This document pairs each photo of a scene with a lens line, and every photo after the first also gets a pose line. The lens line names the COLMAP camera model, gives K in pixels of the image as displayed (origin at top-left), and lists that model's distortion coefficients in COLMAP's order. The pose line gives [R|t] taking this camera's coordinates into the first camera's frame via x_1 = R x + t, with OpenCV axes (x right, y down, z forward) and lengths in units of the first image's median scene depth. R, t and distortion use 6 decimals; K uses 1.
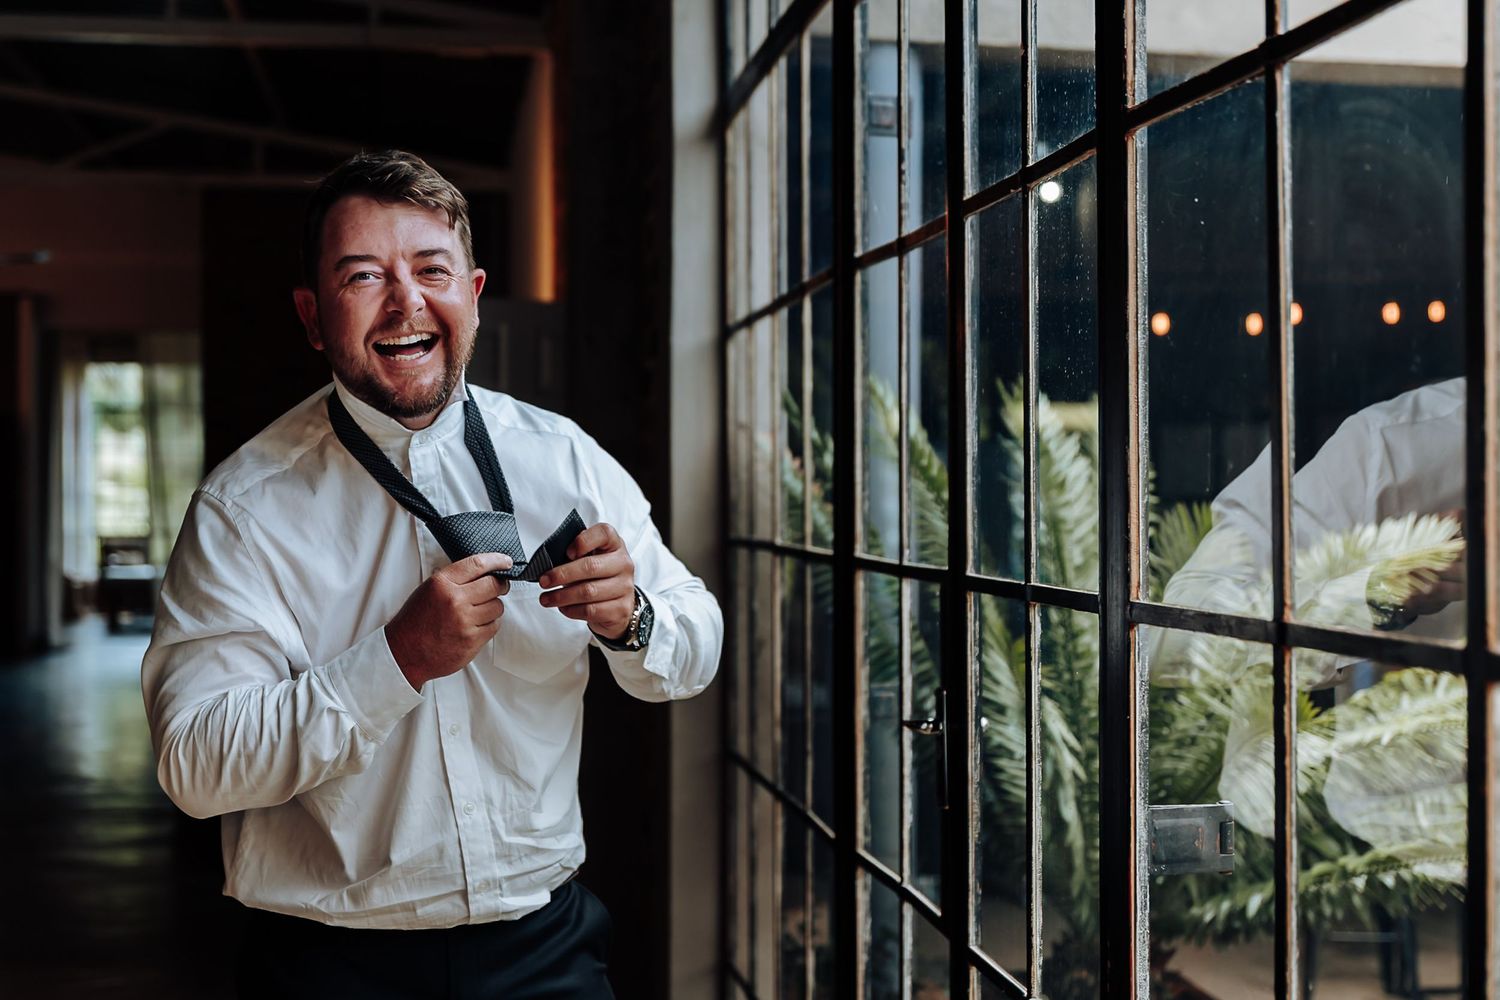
lens RADIAL K [[2054.5, 0, 747.2], [0, 2054.5, 524.6], [0, 0, 1]] dist [-0.029317, 0.022435]
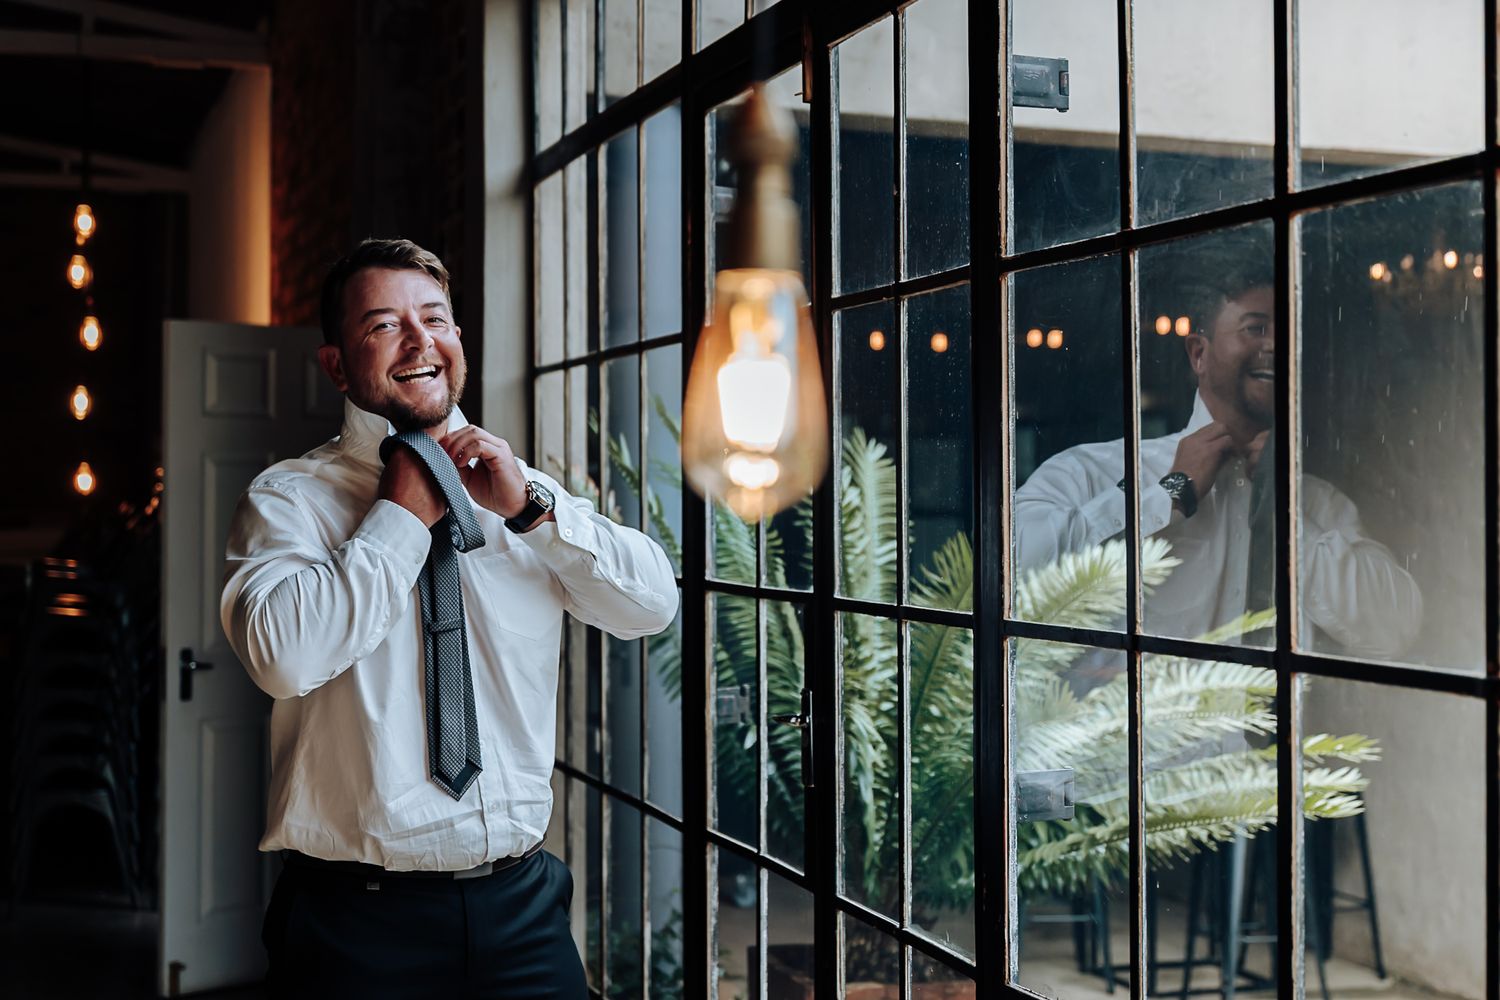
lens RADIAL K [[2163.0, 0, 778.2], [0, 2163.0, 493.2], [0, 0, 1]] dist [-0.029047, 0.051805]
pose [[0.982507, 0.001551, 0.186222, -0.137984], [0.001517, 0.999866, -0.016328, -0.014079], [-0.186222, 0.016325, 0.982372, -0.230393]]
